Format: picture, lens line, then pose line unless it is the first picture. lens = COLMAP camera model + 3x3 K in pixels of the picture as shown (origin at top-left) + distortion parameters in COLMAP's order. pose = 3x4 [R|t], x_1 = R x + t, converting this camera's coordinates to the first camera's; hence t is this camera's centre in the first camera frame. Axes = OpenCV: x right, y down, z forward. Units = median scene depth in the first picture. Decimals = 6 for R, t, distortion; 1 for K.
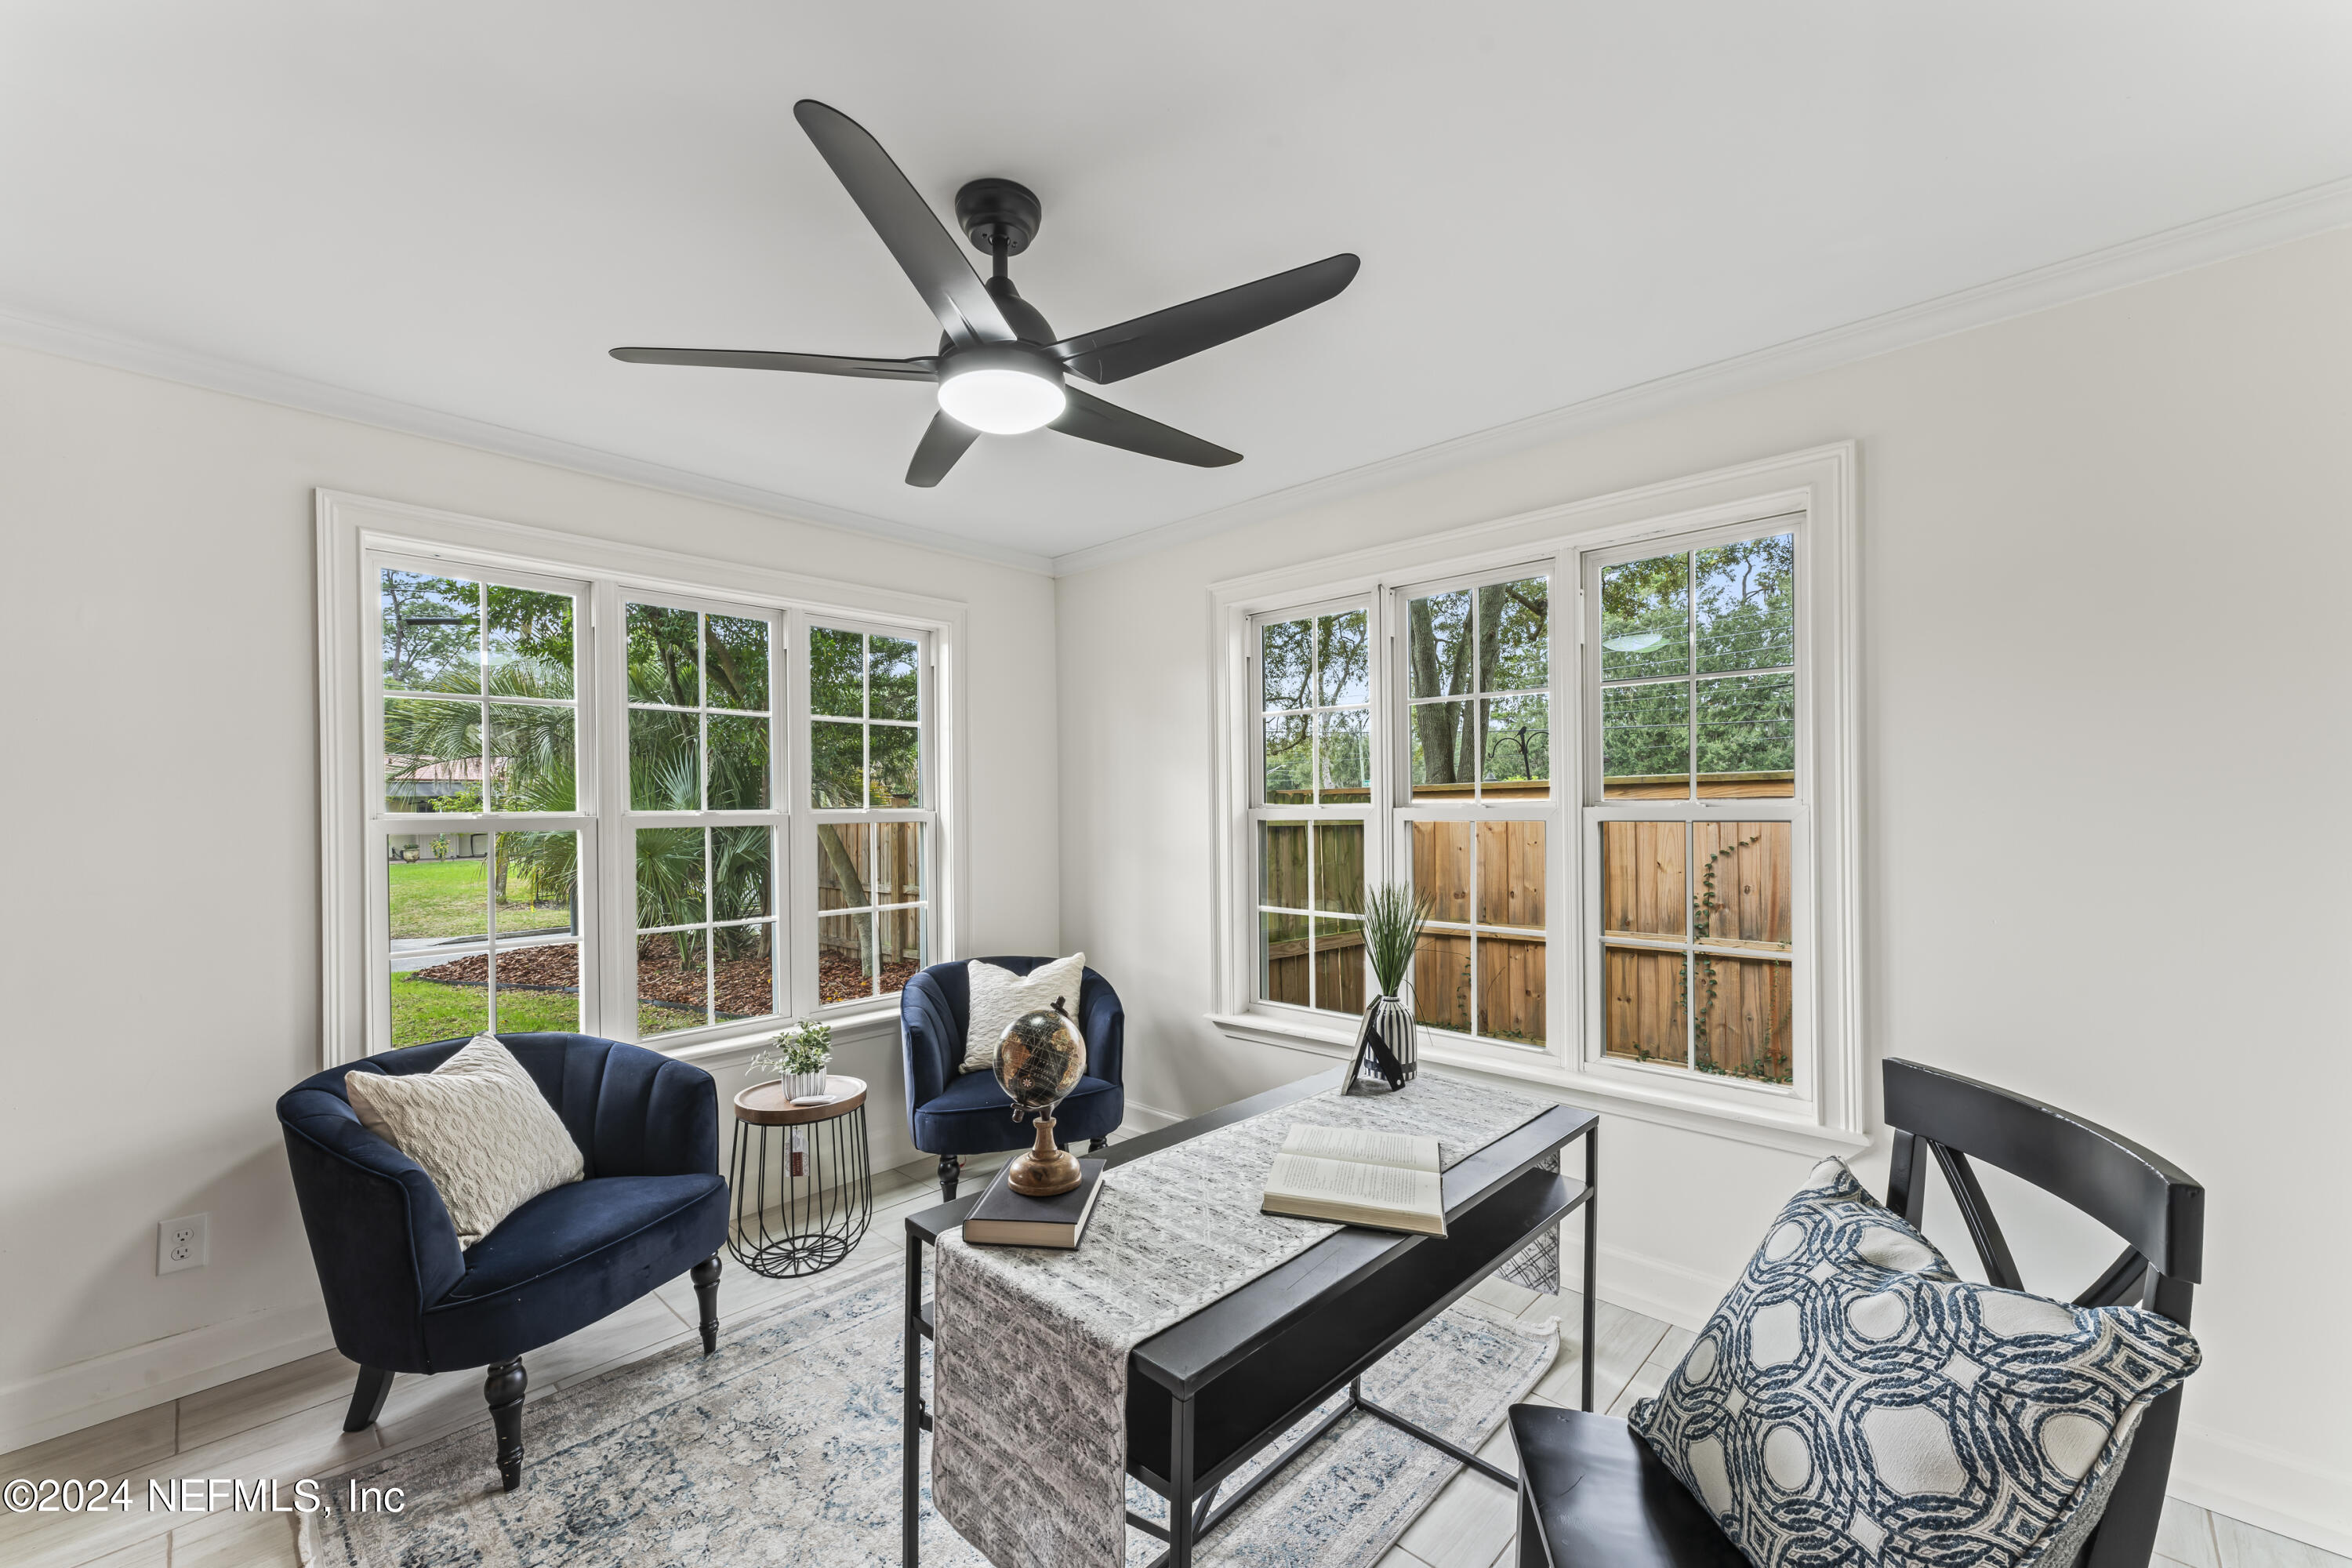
lens RADIAL K [[935.6, 0, 1141.8], [0, 935.6, 817.4], [0, 0, 1]] dist [0.008492, -0.000409]
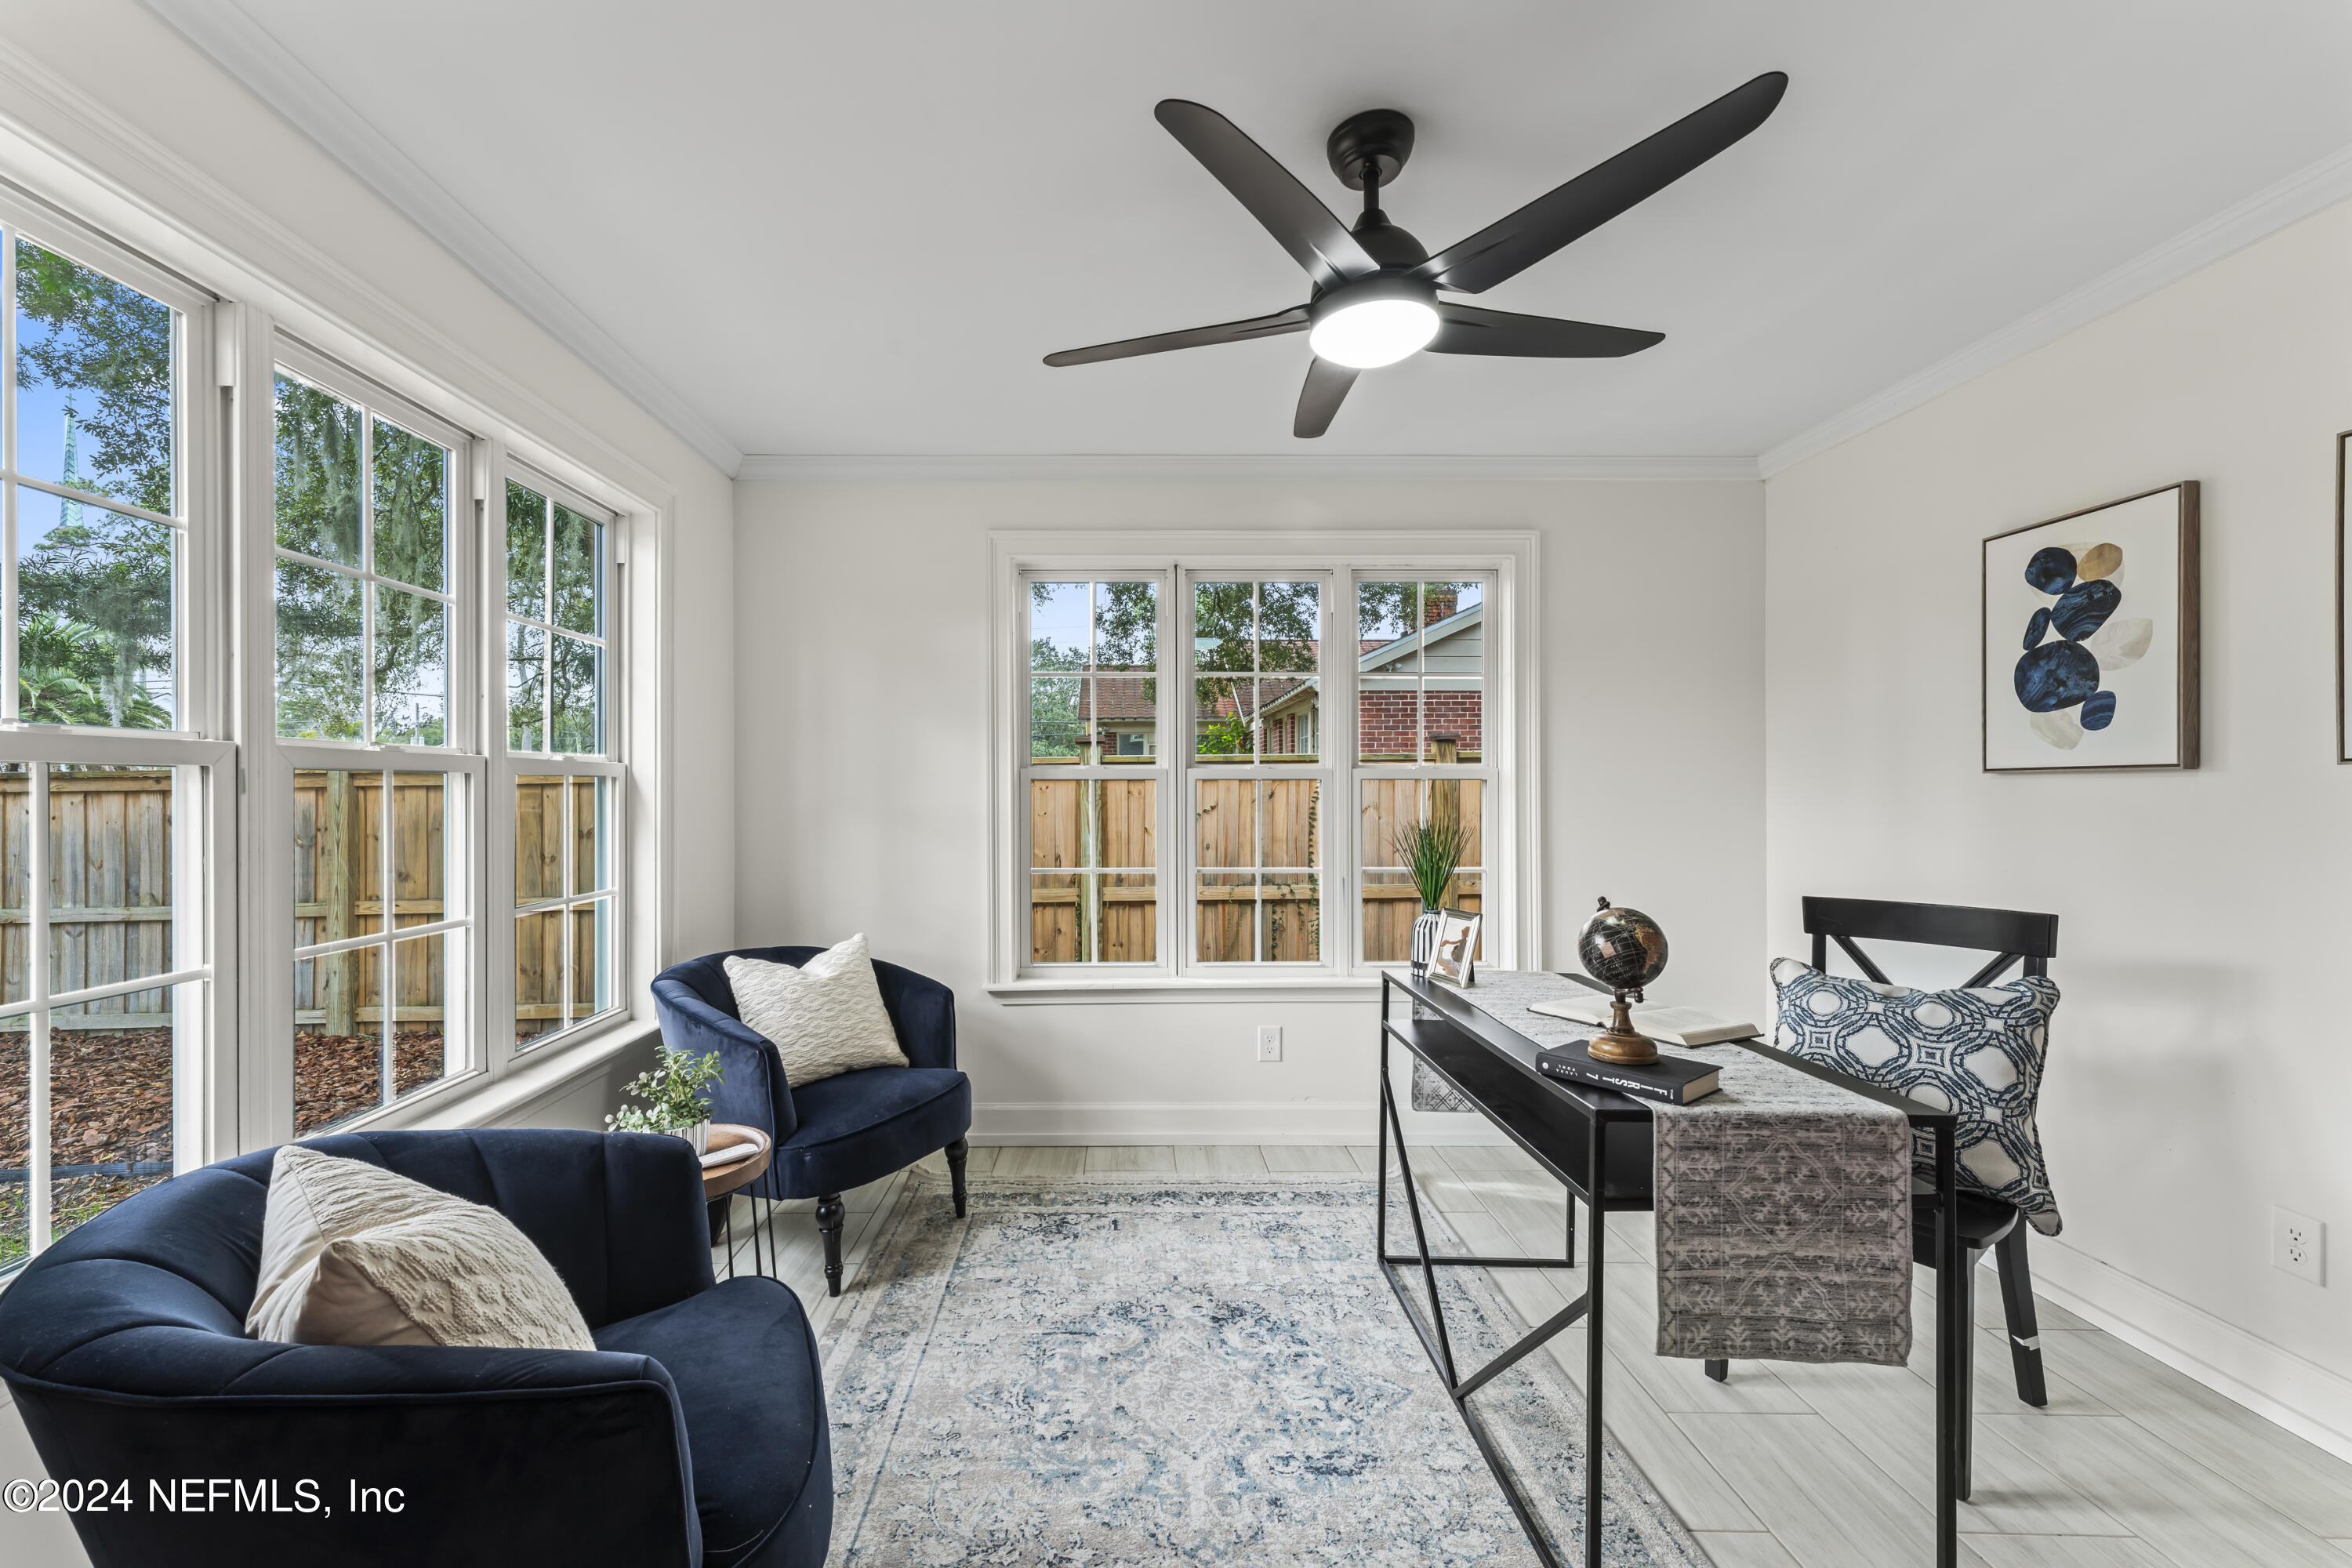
lens RADIAL K [[935.6, 0, 1170.4], [0, 935.6, 792.5], [0, 0, 1]] dist [0.008492, -0.000409]
pose [[0.717174, 0.007674, 0.696852, -1.507684], [0.000062, 0.999939, -0.011075, 0.090451], [-0.696894, 0.007986, 0.717130, 0.644708]]
